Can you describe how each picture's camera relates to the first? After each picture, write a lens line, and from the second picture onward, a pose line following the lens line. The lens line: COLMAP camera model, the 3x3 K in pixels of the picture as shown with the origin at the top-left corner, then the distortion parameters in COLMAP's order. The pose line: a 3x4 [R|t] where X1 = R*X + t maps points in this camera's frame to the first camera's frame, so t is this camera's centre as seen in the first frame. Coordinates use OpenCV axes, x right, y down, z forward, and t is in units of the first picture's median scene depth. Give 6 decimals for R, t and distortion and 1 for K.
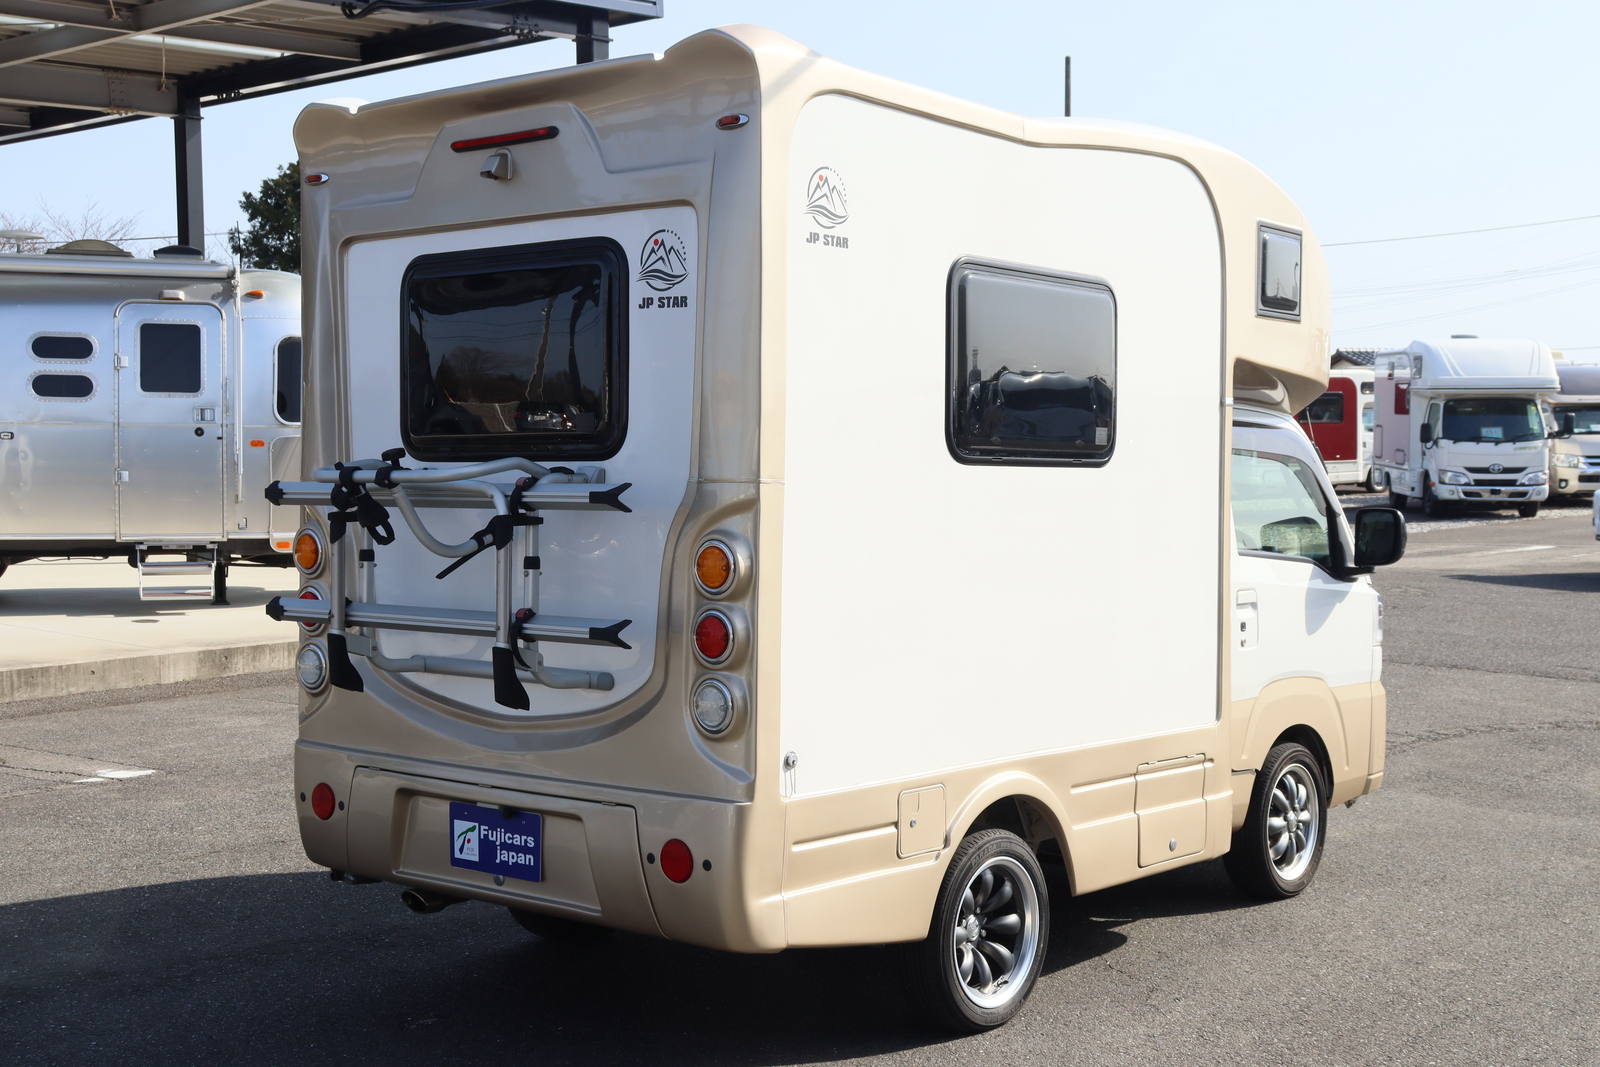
lens RADIAL K [[2042.4, 0, 799.6], [0, 2042.4, 534.3], [0, 0, 1]] dist [-0.008909, 0.000000]
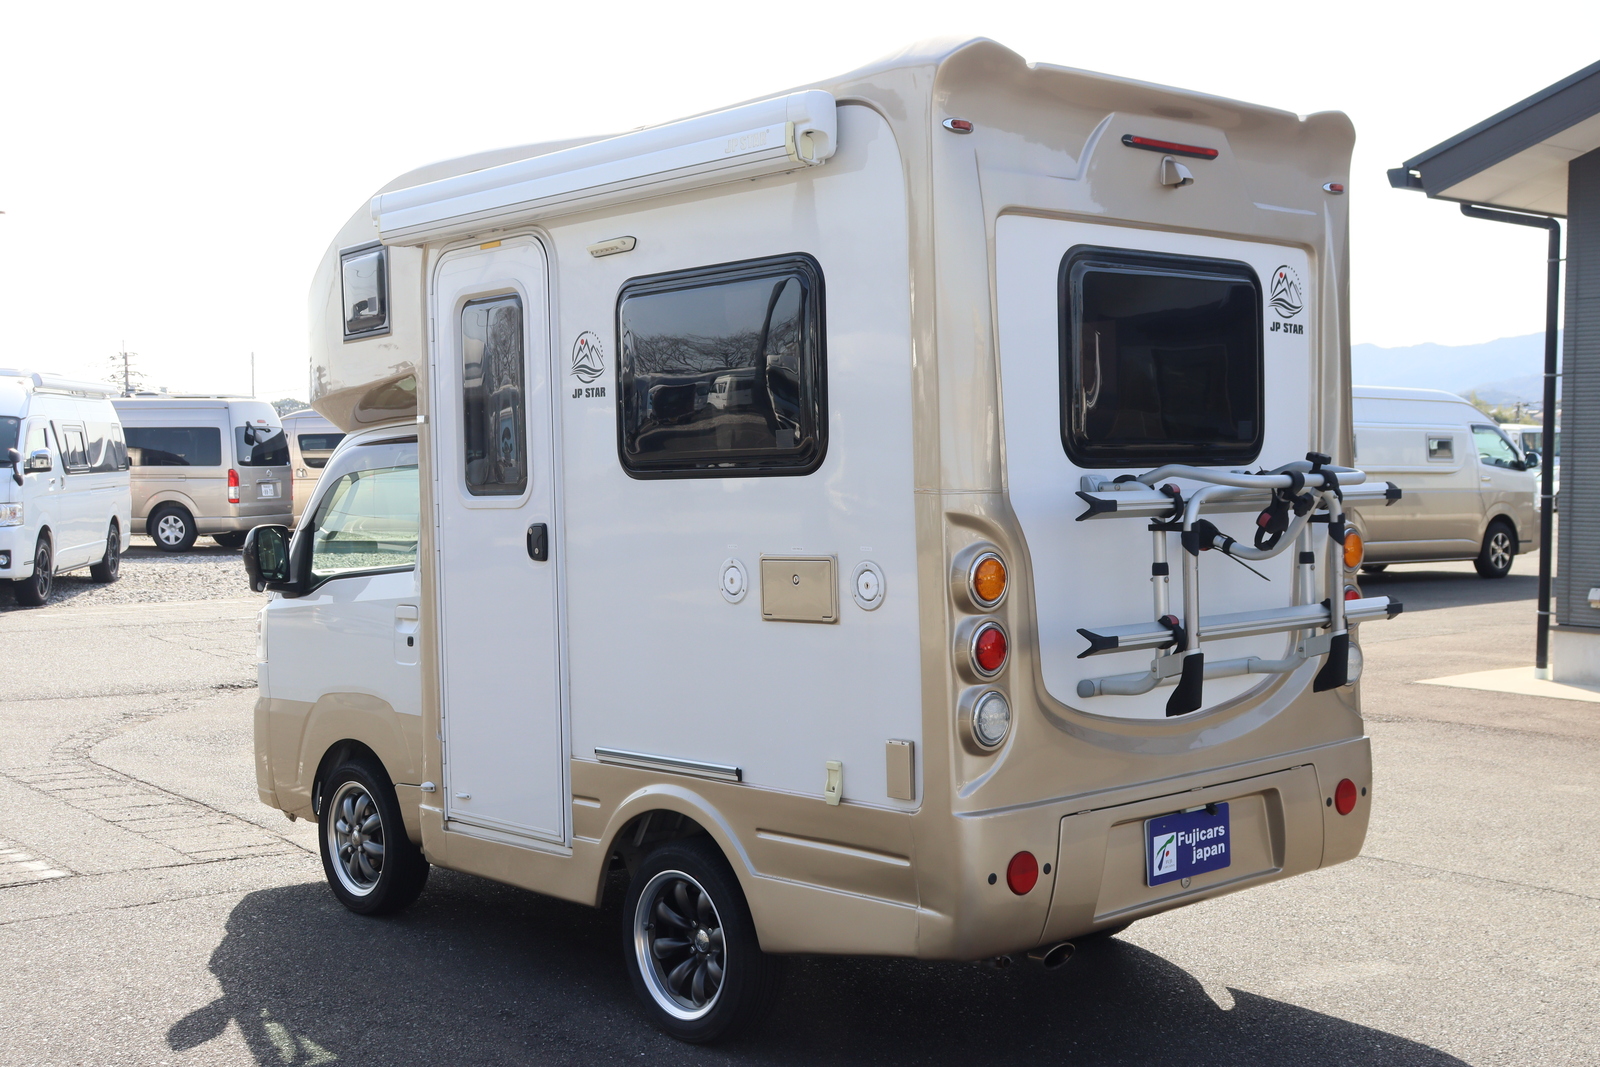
lens RADIAL K [[1981.3, 0, 801.0], [0, 1981.3, 533.2], [0, 0, 1]] dist [0.013112, 0.000000]
pose [[0.112301, -0.032974, 0.993127, -1.148463], [0.051511, 0.998299, 0.027321, -0.039546], [-0.992338, 0.048089, 0.113809, 1.082231]]
